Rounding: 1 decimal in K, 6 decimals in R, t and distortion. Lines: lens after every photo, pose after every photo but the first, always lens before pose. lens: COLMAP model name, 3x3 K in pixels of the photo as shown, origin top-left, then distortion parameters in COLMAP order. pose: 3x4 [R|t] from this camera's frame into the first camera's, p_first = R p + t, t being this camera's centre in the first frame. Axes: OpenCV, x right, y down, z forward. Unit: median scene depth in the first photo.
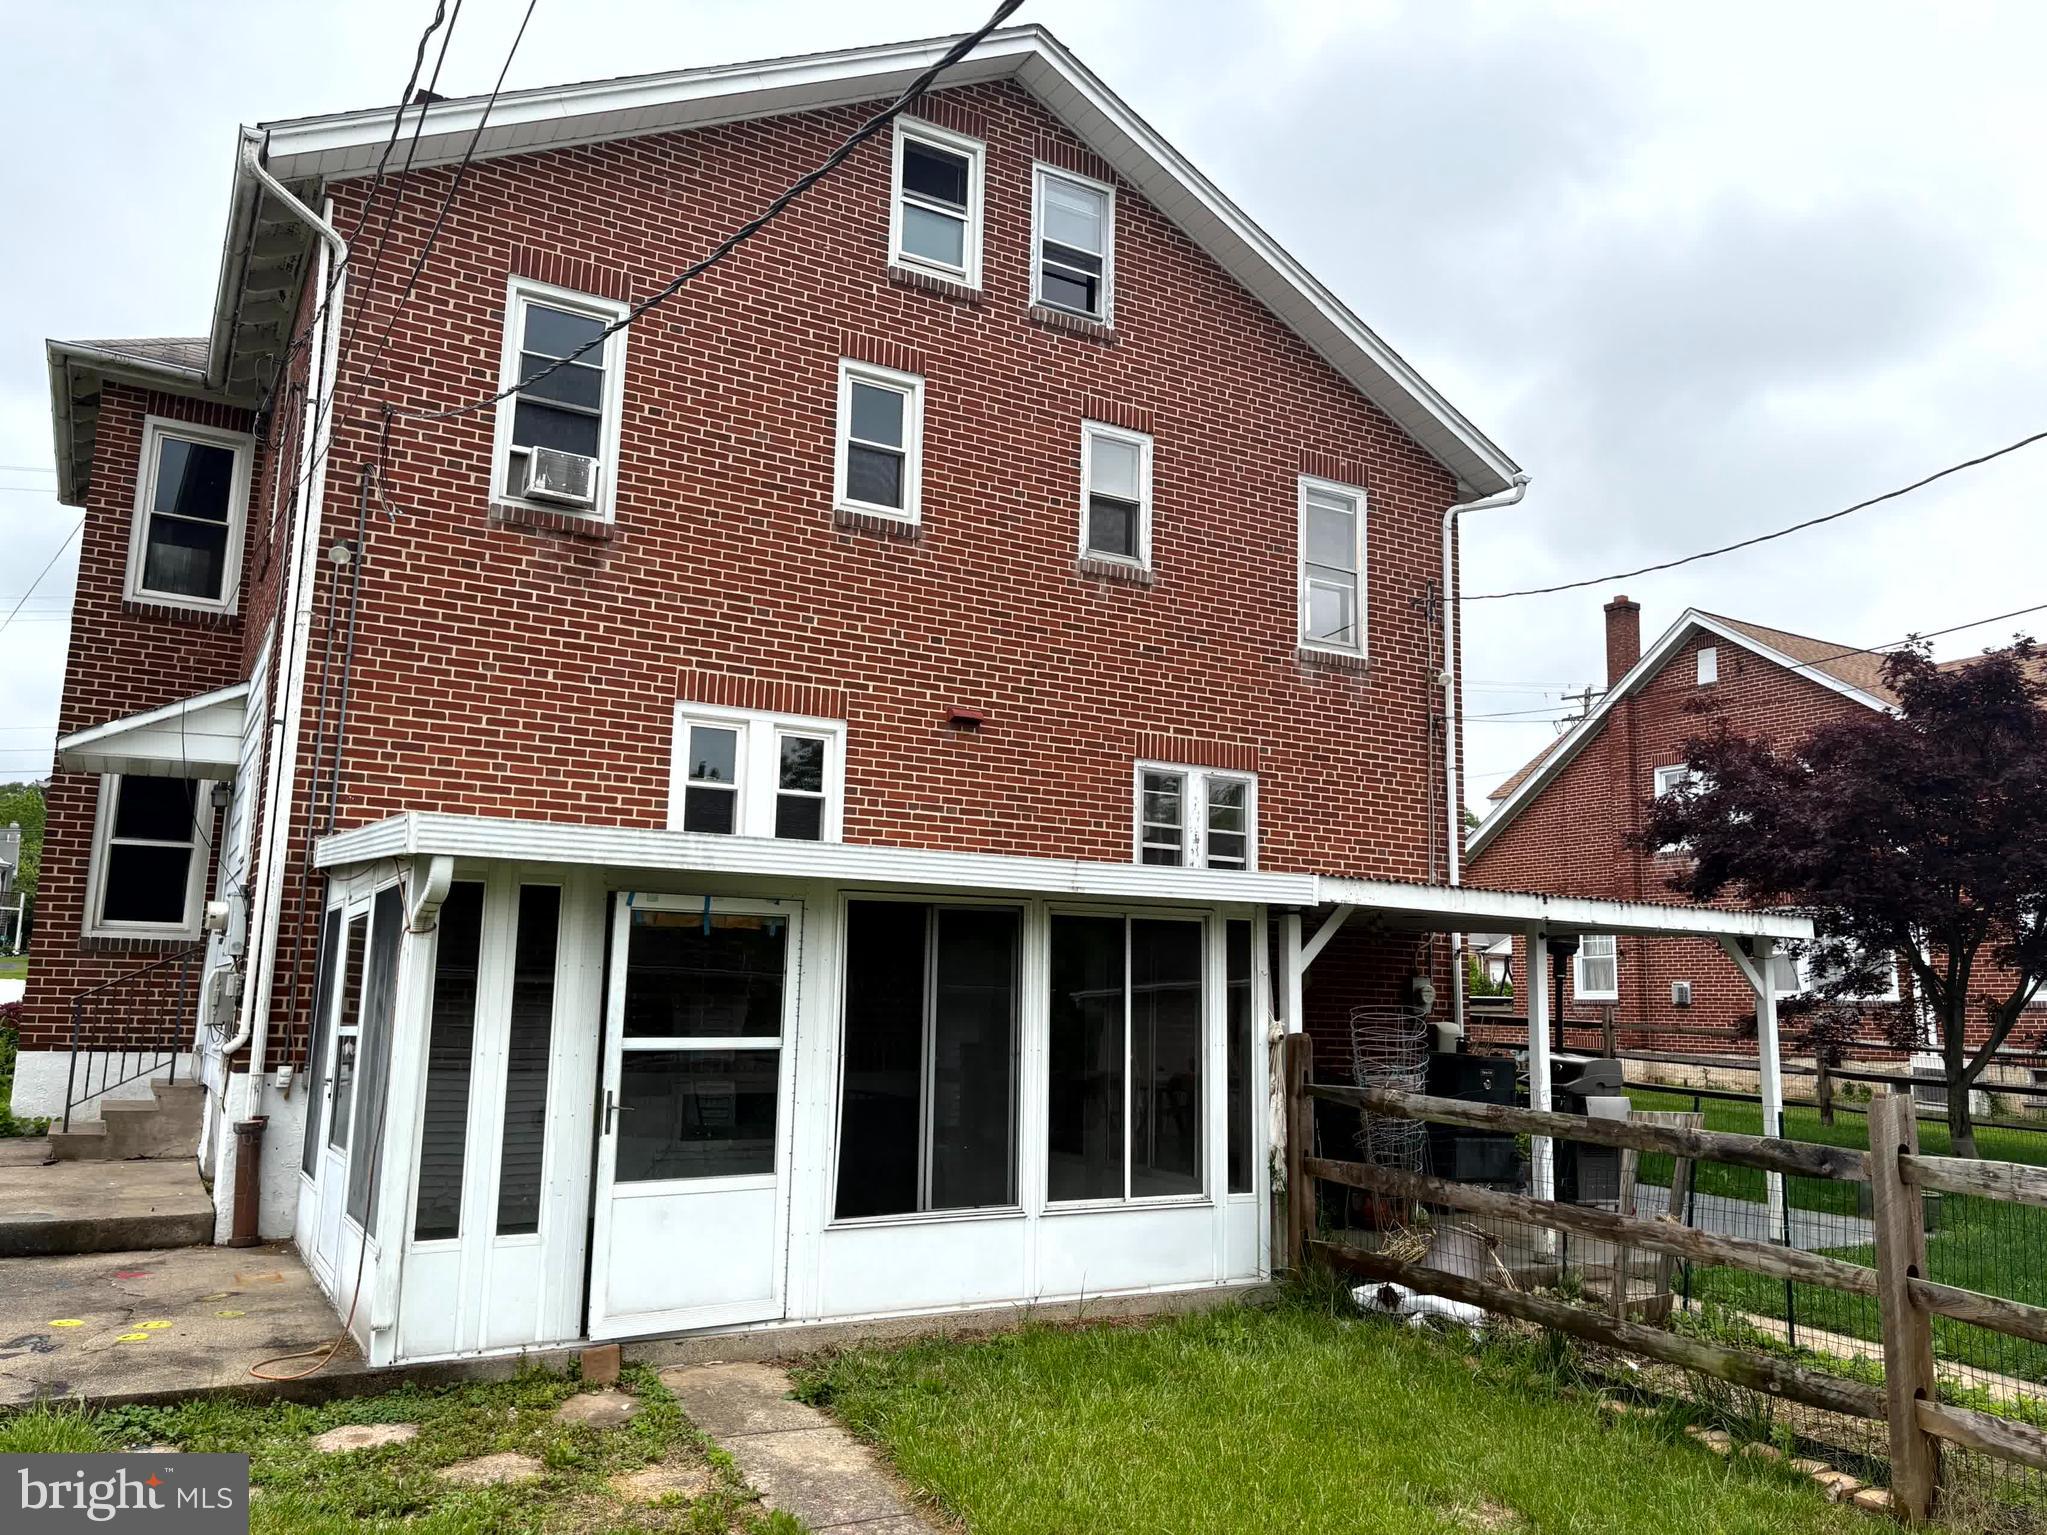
lens RADIAL K [[1539.7, 0, 1024.2], [0, 1539.7, 764.7], [0, 0, 1]] dist [0.043653, -0.038271]
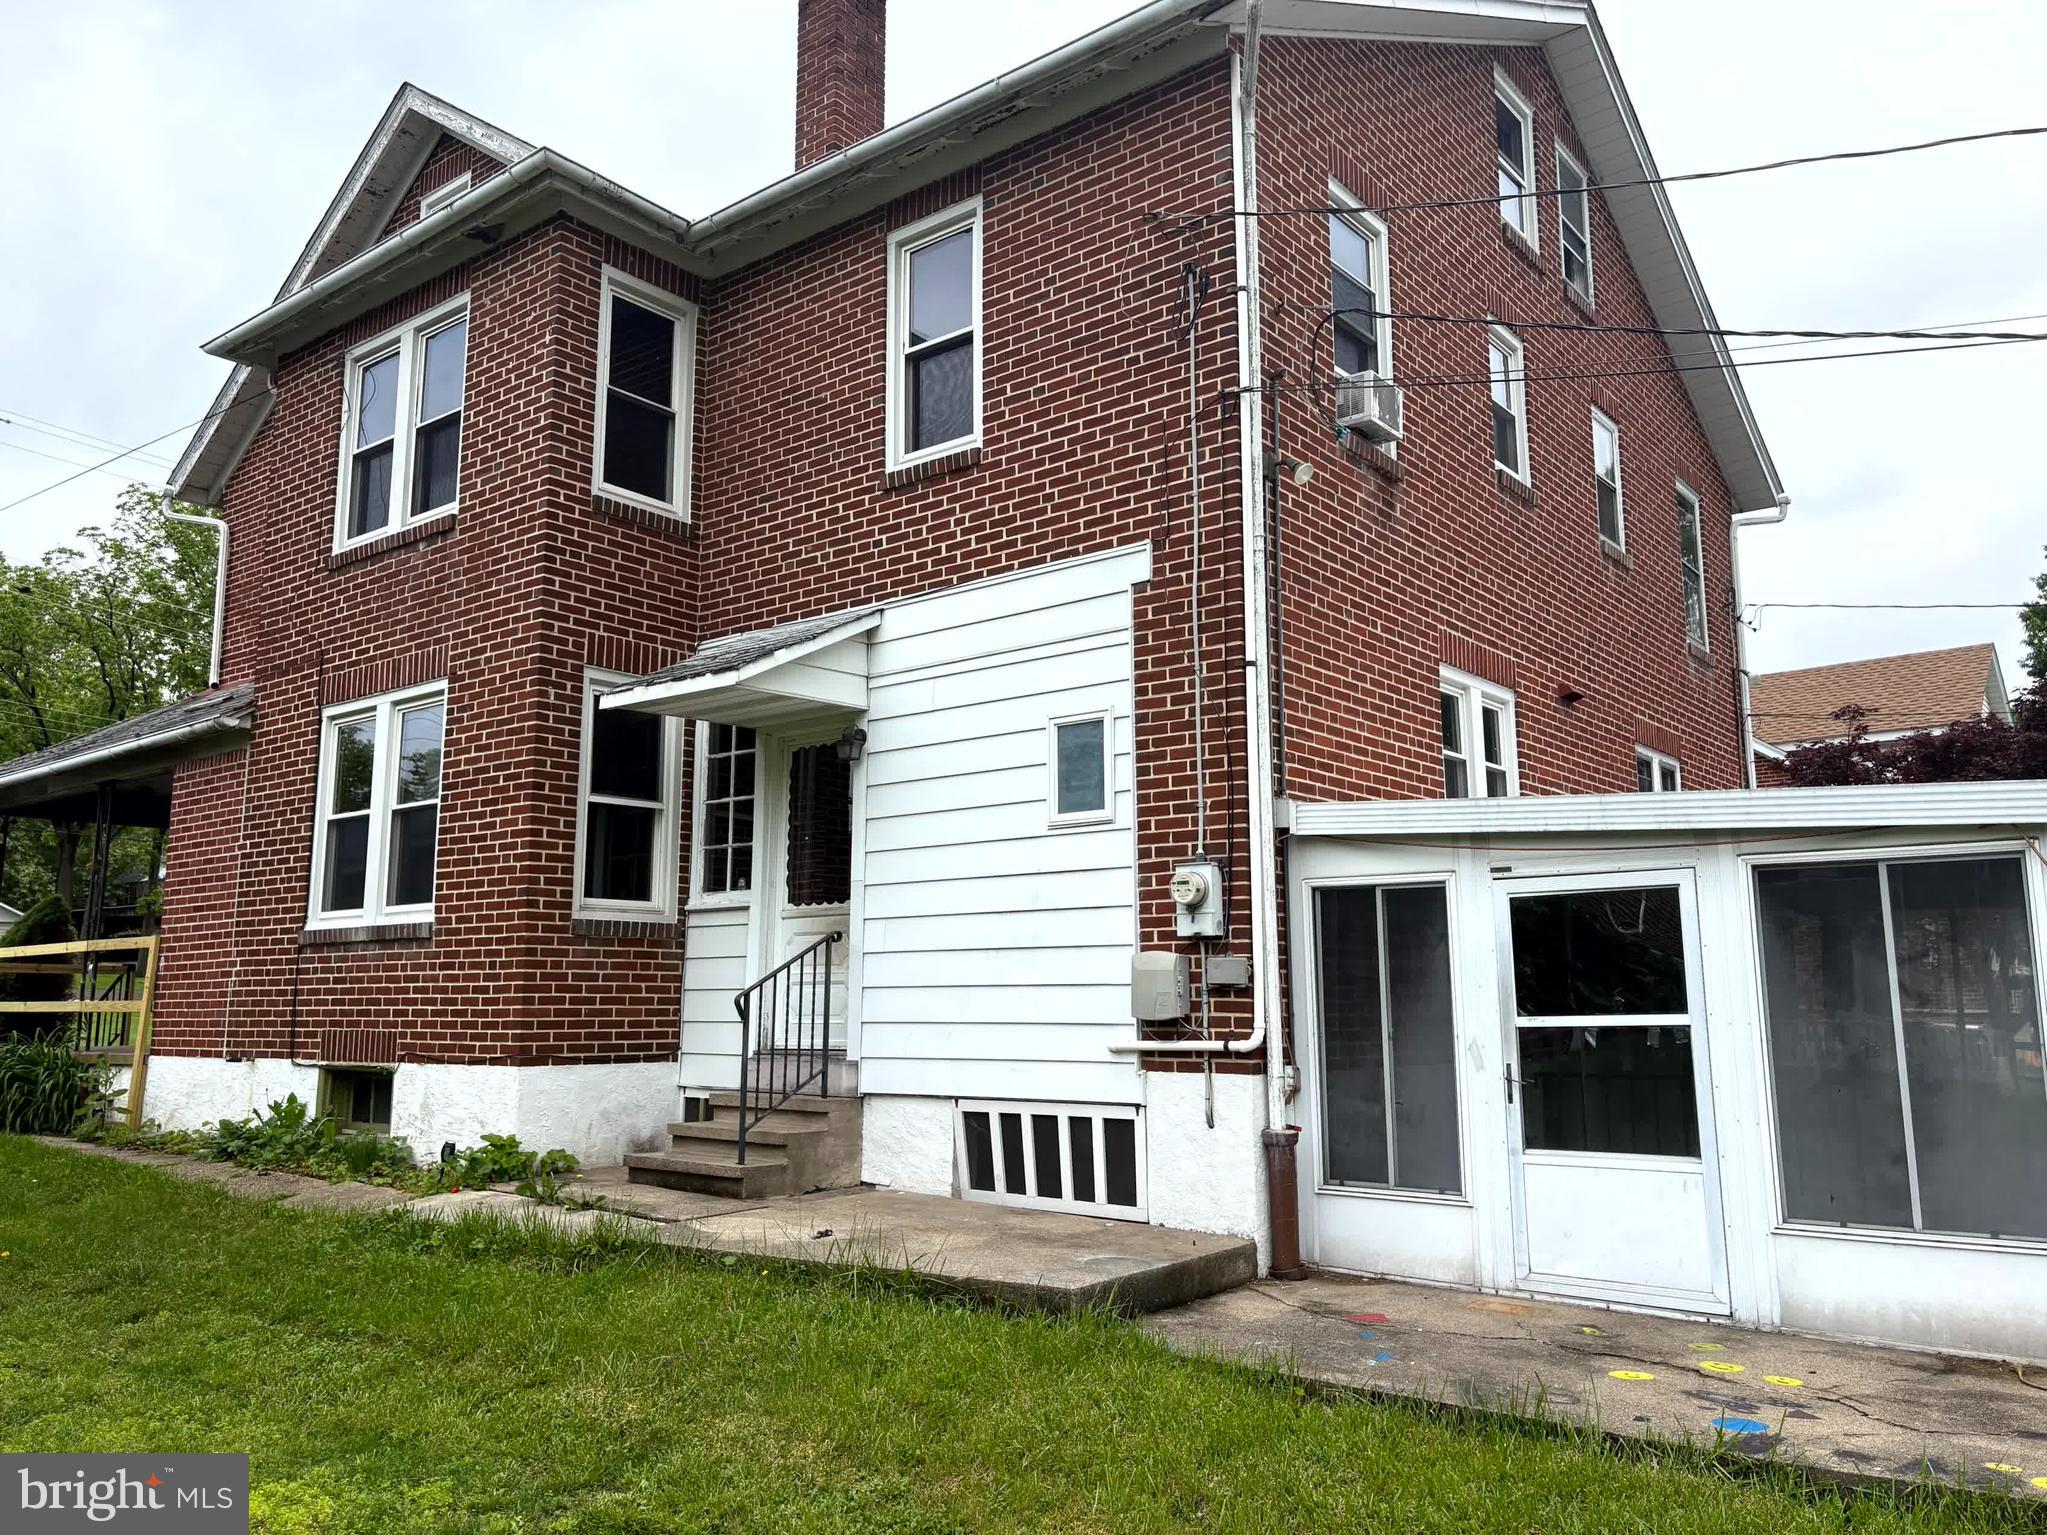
lens RADIAL K [[1539.7, 0, 993.7], [0, 1539.7, 736.0], [0, 0, 1]] dist [0.043653, -0.038271]
pose [[0.933371, 0.034304, 0.357269, -0.602690], [-0.028783, 0.999370, -0.020761, 0.025567], [-0.357756, 0.009094, 0.933771, 0.175567]]
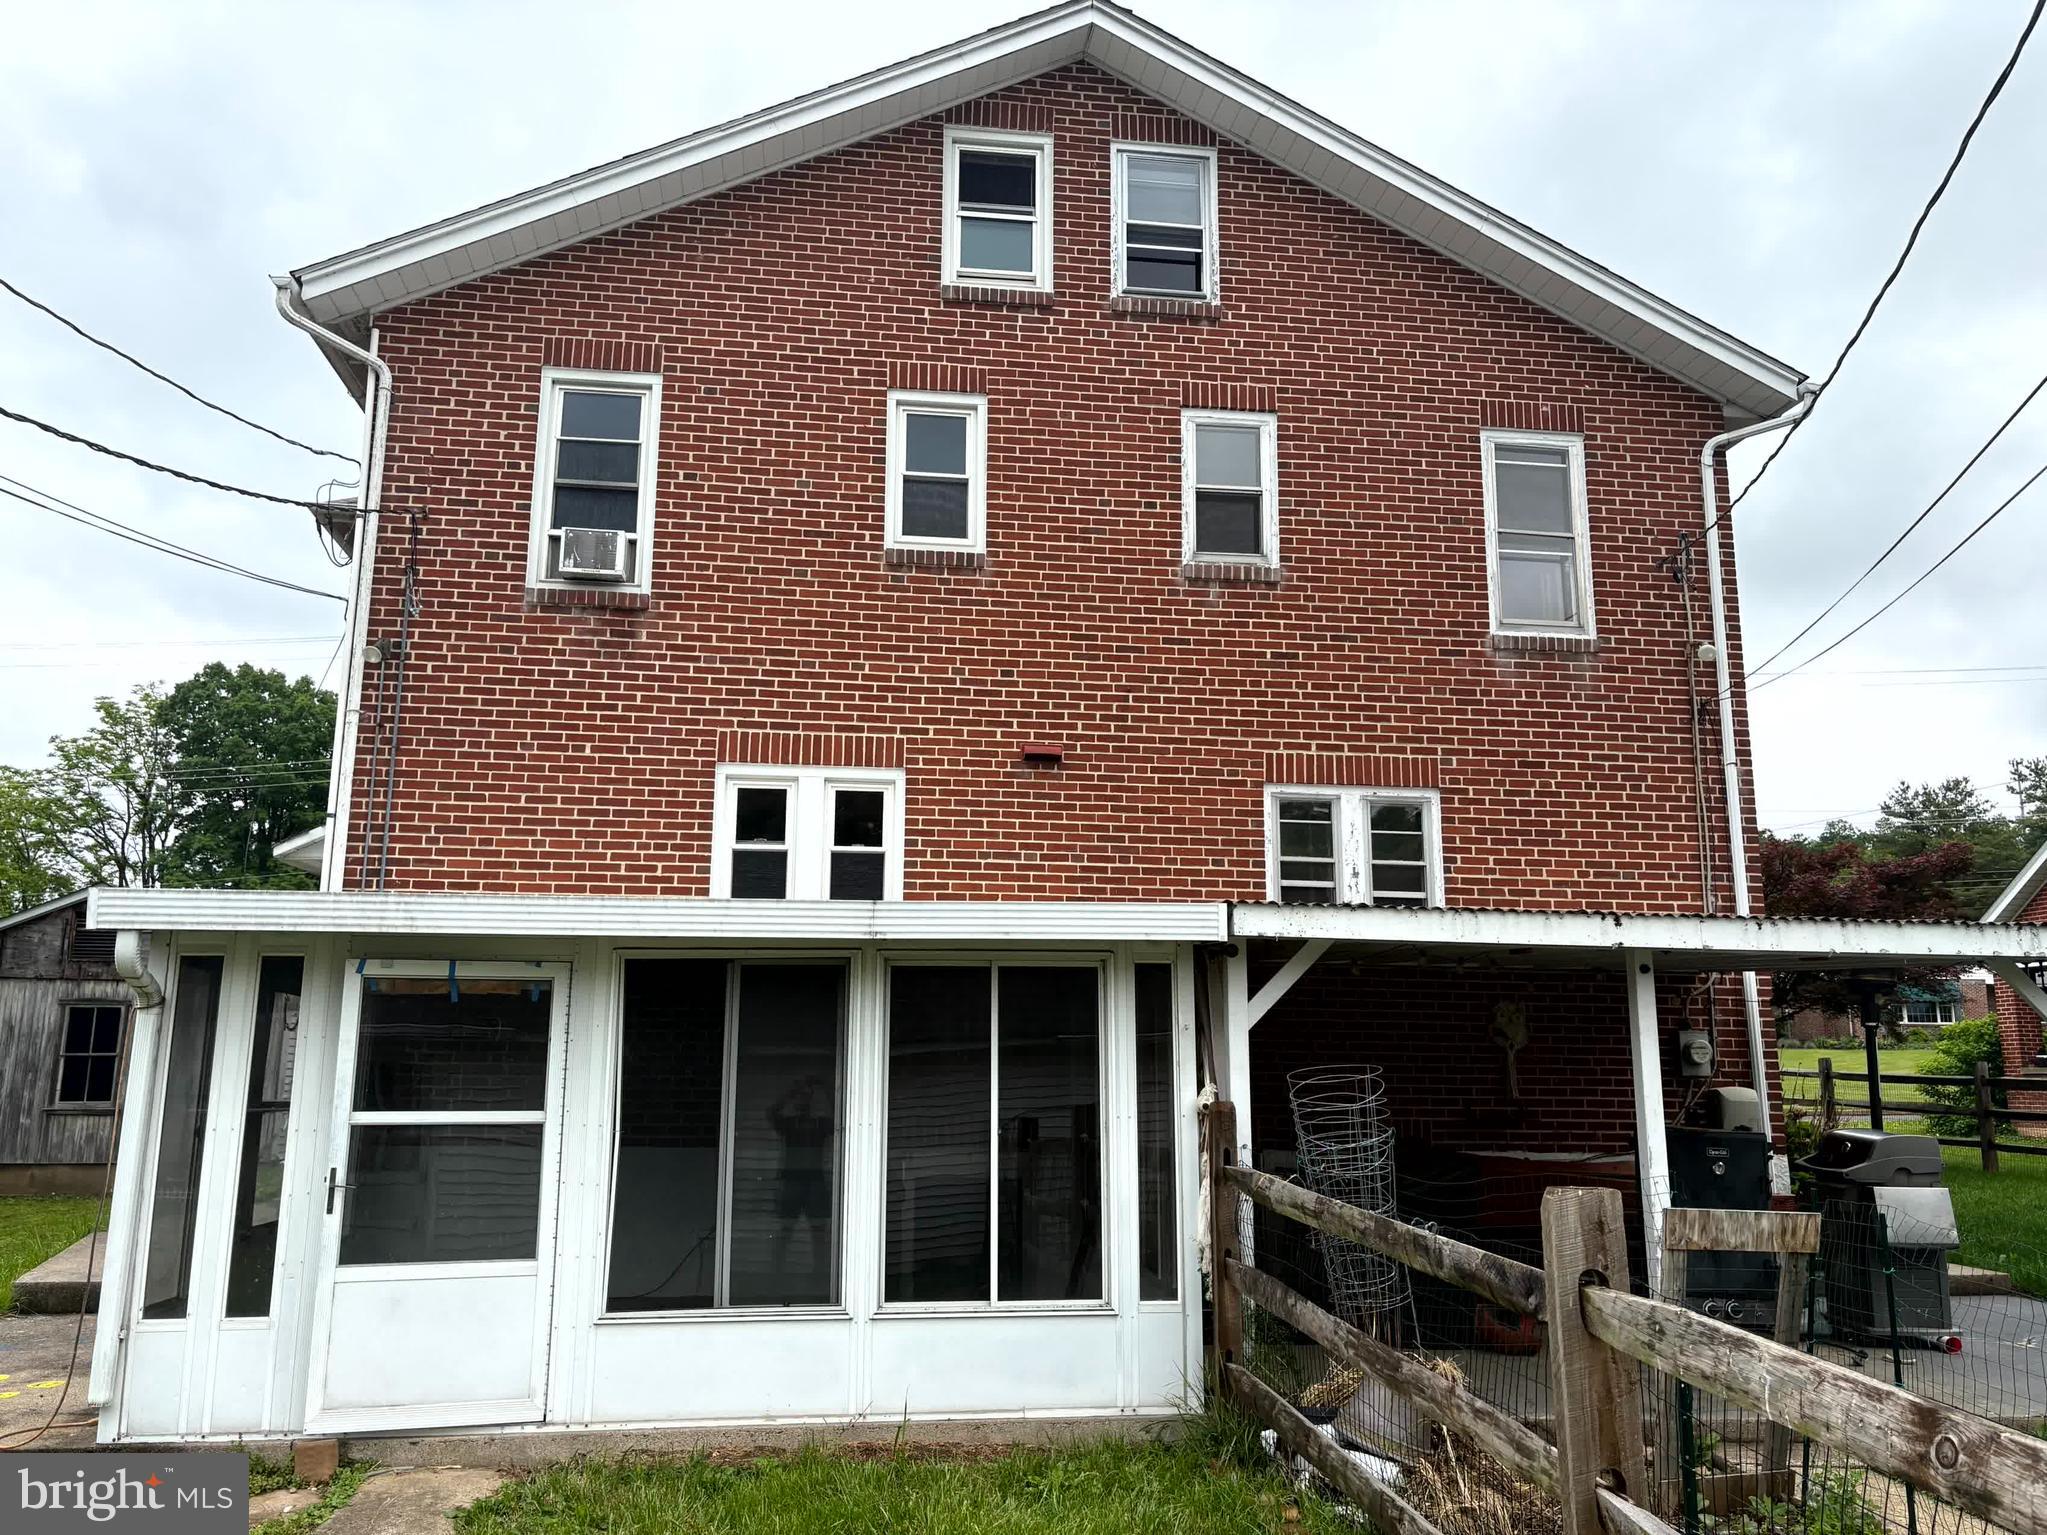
lens RADIAL K [[1539.7, 0, 1017.5], [0, 1539.7, 775.7], [0, 0, 1]] dist [0.043653, -0.038271]
pose [[0.920982, -0.087109, -0.379743, 0.315334], [0.072564, 0.995982, -0.052481, 0.030912], [0.382789, 0.020778, 0.923602, 0.166751]]
